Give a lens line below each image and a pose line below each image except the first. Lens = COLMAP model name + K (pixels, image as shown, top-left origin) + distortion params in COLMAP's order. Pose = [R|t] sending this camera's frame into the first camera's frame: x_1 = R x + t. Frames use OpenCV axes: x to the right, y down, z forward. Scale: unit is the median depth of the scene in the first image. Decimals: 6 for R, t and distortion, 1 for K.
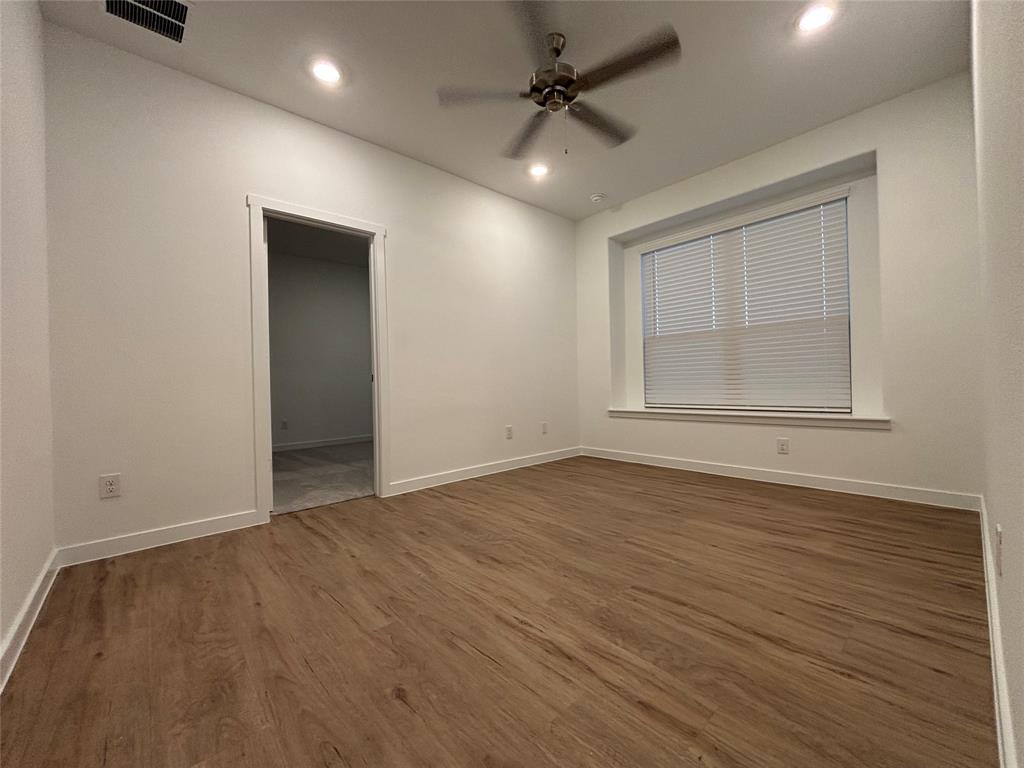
lens RADIAL K [[410.7, 0, 507.4], [0, 410.7, 381.6], [0, 0, 1]] dist [0.004369, -0.000610]
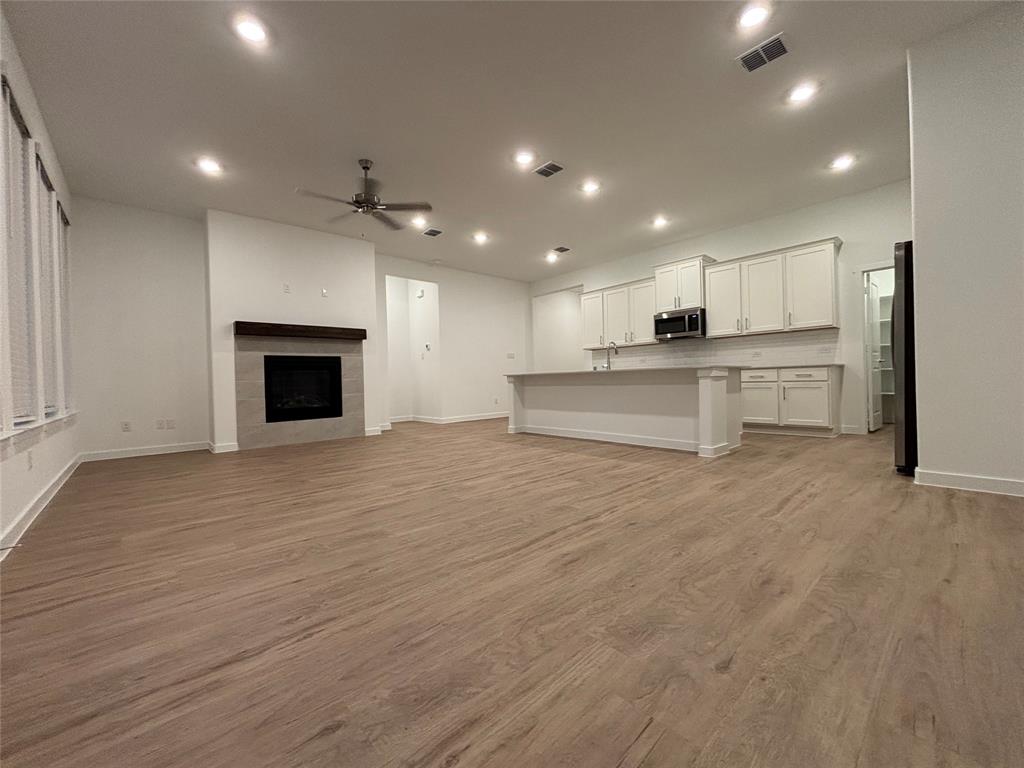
lens RADIAL K [[410.7, 0, 507.4], [0, 410.7, 381.6], [0, 0, 1]] dist [0.004369, -0.000610]
pose [[-0.001328, 0.015896, 0.999873, -0.363825], [0.017569, 0.999720, -0.015871, 0.015225], [-0.999845, 0.017545, -0.001607, 0.421817]]
